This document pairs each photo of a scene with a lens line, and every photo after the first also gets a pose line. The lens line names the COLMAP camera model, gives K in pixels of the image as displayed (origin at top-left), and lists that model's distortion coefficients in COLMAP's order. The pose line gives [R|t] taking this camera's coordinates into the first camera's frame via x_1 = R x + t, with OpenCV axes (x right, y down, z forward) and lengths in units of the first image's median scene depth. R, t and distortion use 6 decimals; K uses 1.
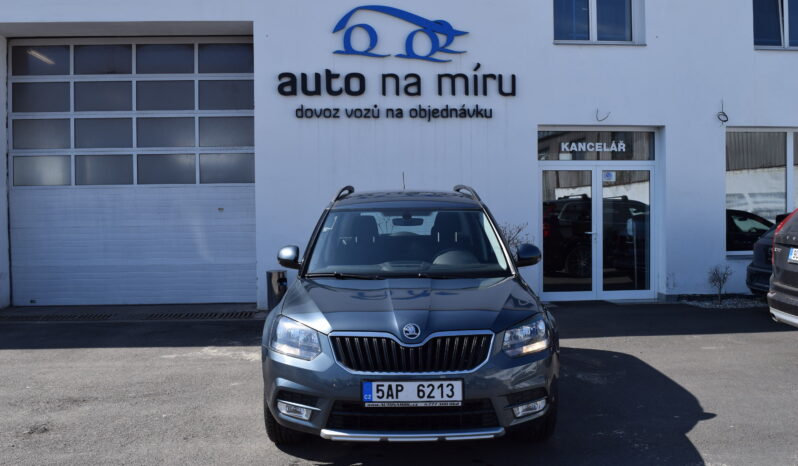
lens RADIAL K [[746.3, 0, 399.0], [0, 746.3, 233.0], [0, 0, 1]] dist [-0.111842, 0.000006]
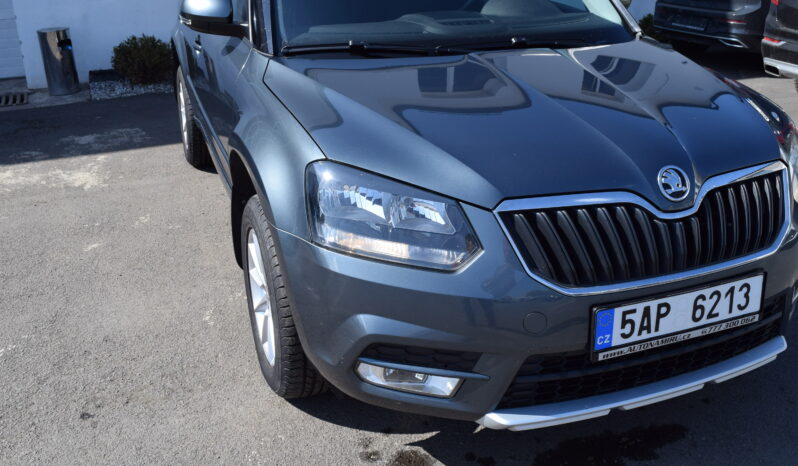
lens RADIAL K [[746.3, 0, 399.0], [0, 746.3, 233.0], [0, 0, 1]] dist [-0.111842, 0.000006]
pose [[0.932711, -0.136647, 0.333732, -0.299322], [0.012648, 0.937256, 0.348414, 0.002007], [-0.360402, -0.320748, 0.875917, 0.672769]]
